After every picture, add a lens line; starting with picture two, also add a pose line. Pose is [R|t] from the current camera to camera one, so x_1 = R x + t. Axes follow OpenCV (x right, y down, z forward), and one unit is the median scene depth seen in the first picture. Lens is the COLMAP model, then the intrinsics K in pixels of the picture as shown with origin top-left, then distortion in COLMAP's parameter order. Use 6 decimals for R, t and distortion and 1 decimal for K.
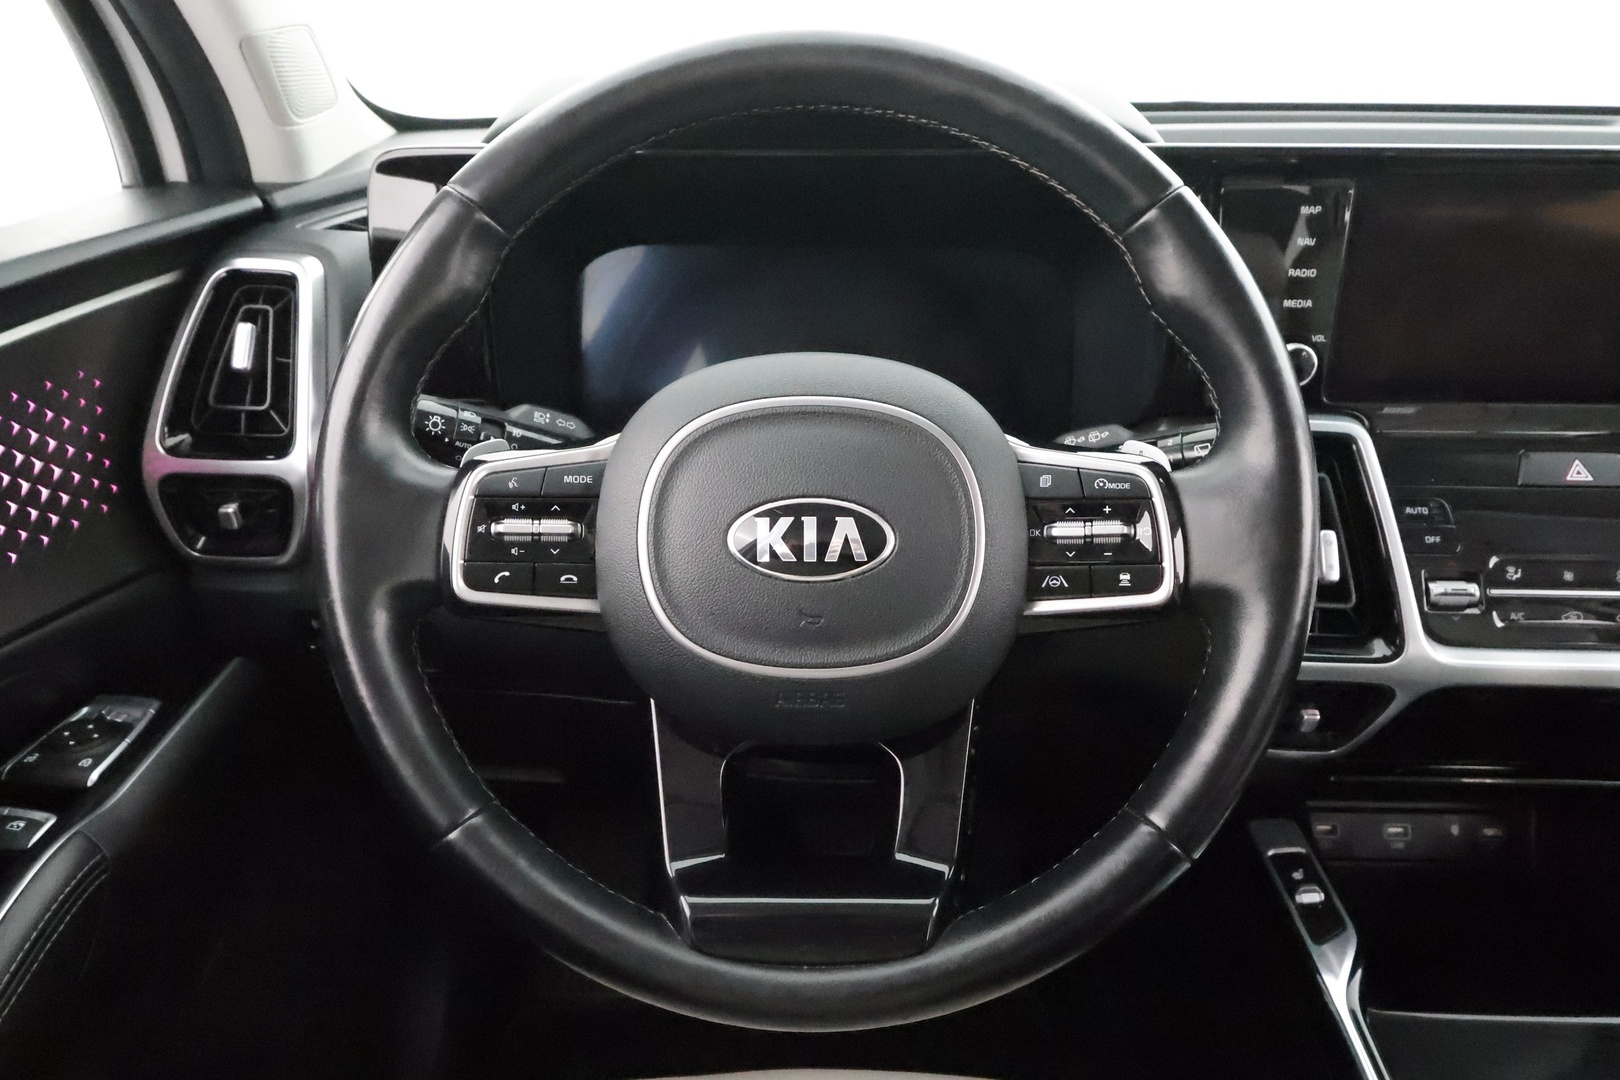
lens RADIAL K [[1118.5, 0, 802.8], [0, 1118.5, 539.4], [0, 0, 1]] dist [0.008205, -0.006241]
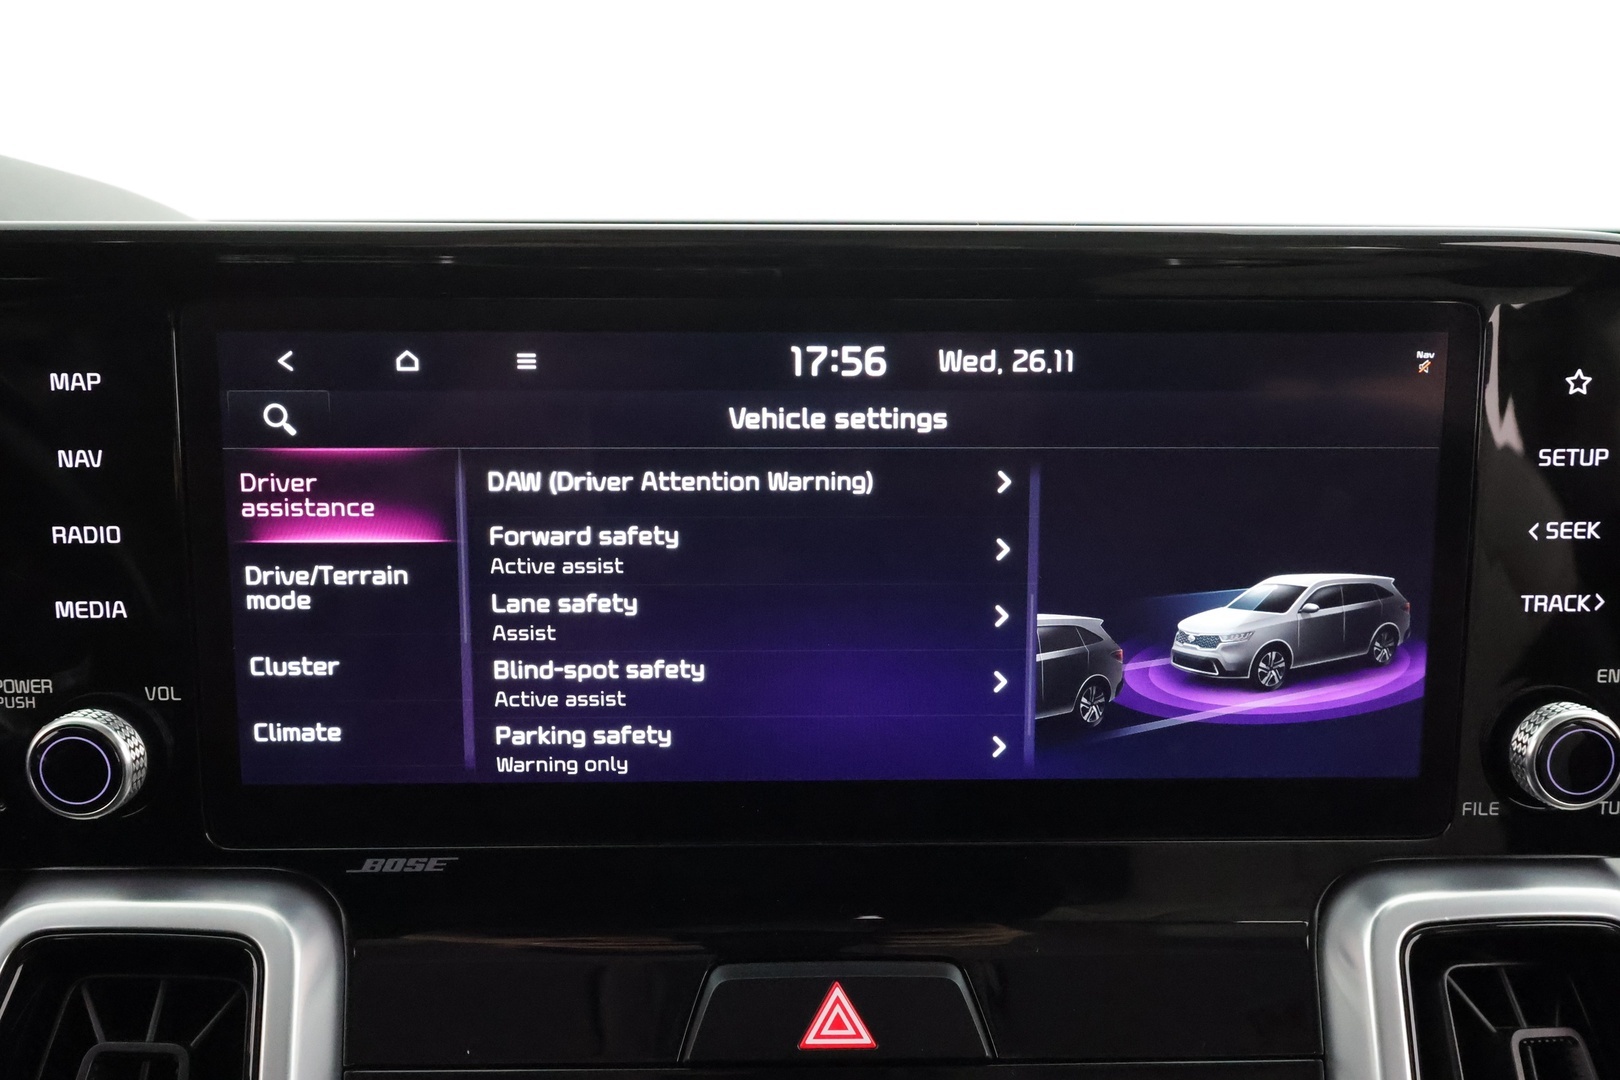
lens RADIAL K [[1270.3, 0, 824.3], [0, 1270.3, 518.9], [0, 0, 1]] dist [0.012778, 0.004516]
pose [[0.999268, -0.013154, 0.035917, 0.906791], [0.019114, 0.985085, -0.171005, -0.211829], [-0.033132, 0.171566, 0.984615, 0.716618]]
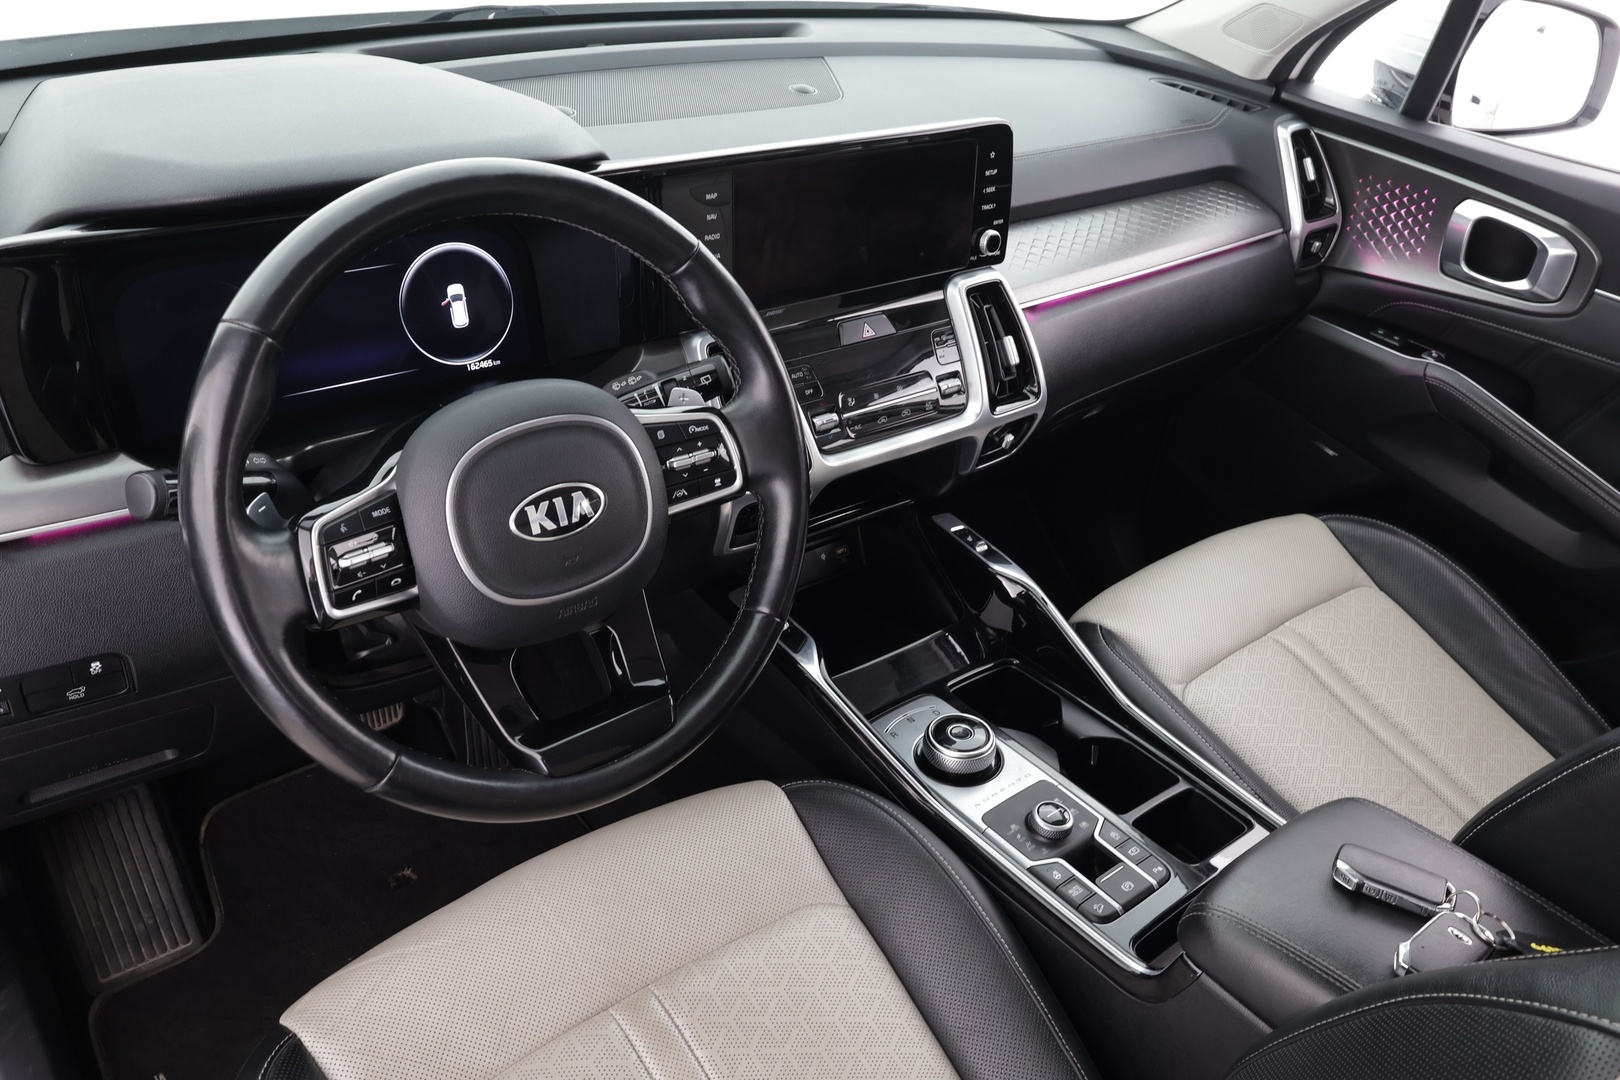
lens RADIAL K [[1270.3, 0, 799.4], [0, 1270.3, 543.8], [0, 0, 1]] dist [0.012778, 0.004516]
pose [[0.772166, -0.288396, 0.566205, -0.716371], [0.180411, 0.953904, 0.239832, -0.306664], [-0.609271, -0.083040, 0.788602, -0.586176]]
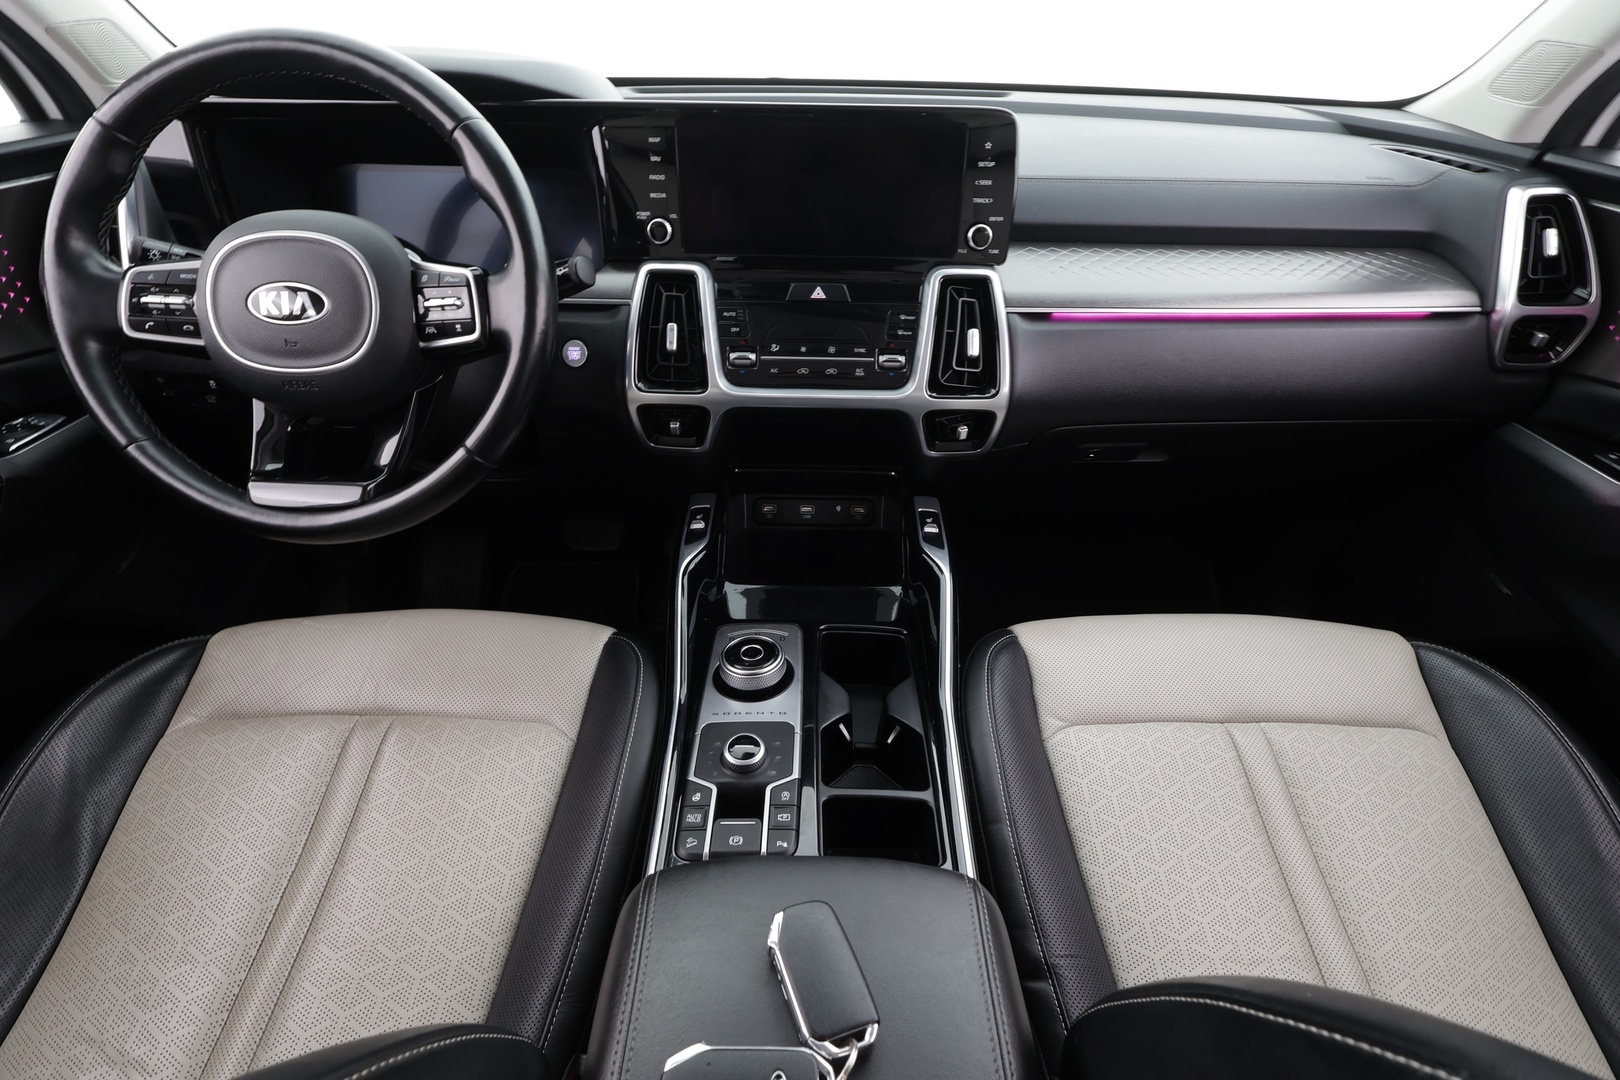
lens RADIAL K [[776.6, 0, 801.2], [0, 776.6, 539.6], [0, 0, 1]] dist [-0.000492, 0.001605]
pose [[0.999956, 0.002474, 0.009032, 0.878897], [-0.003887, 0.987125, 0.159903, 0.183513], [-0.008520, -0.159931, 0.987091, -0.443914]]
